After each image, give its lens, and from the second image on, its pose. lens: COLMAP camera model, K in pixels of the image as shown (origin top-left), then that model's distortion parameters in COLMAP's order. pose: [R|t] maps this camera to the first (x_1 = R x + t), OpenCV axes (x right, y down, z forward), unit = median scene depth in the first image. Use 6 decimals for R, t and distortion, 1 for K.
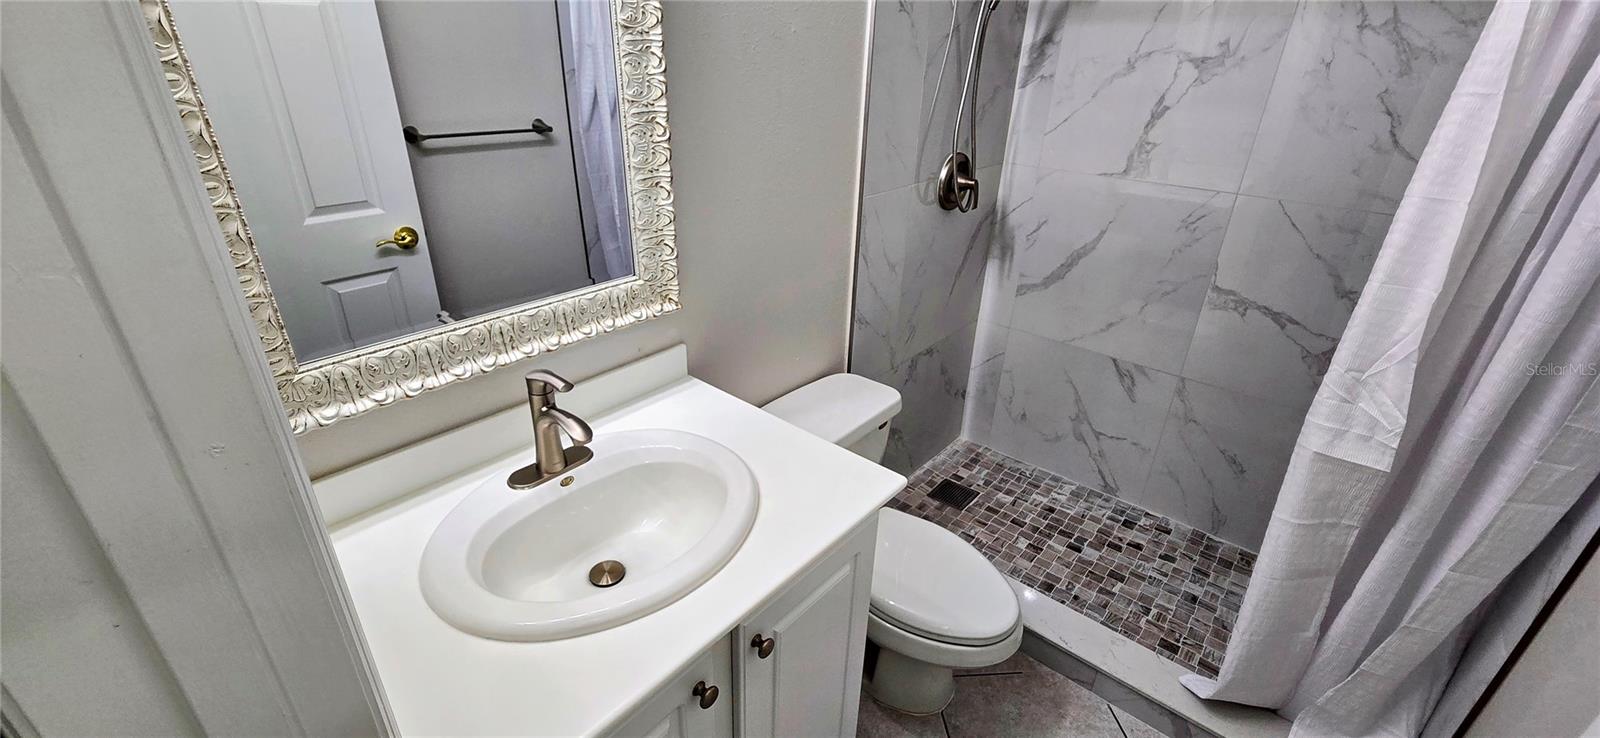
lens RADIAL K [[659.5, 0, 800.4], [0, 659.5, 365.3], [0, 0, 1]] dist [0.001423, -0.000105]
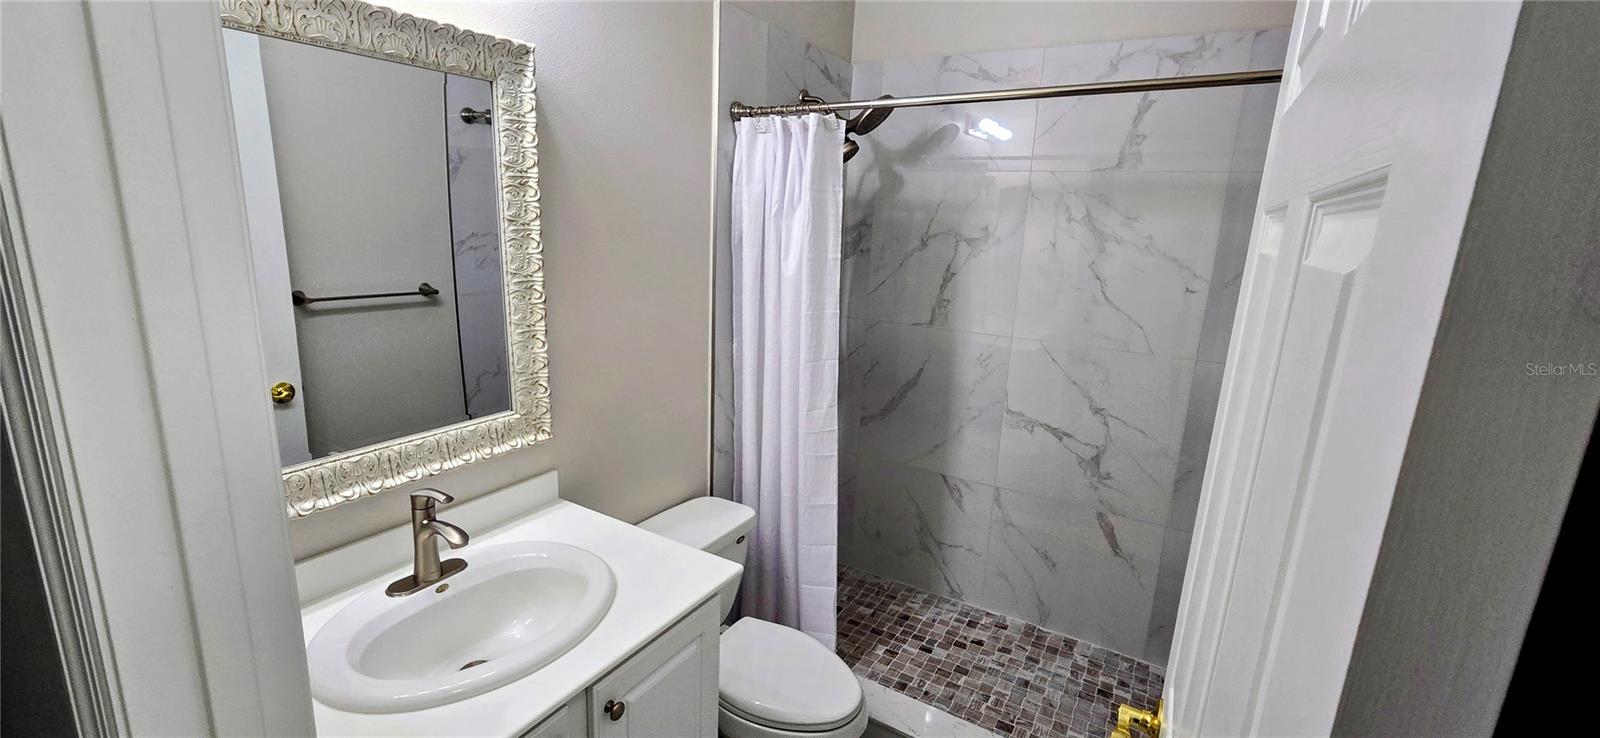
lens RADIAL K [[659.5, 0, 800.4], [0, 659.5, 365.3], [0, 0, 1]] dist [0.001423, -0.000105]
pose [[0.986286, -0.024508, 0.163216, 0.067762], [0.060611, 0.973598, -0.220073, 0.075394], [-0.153514, 0.226948, 0.961732, -0.235861]]
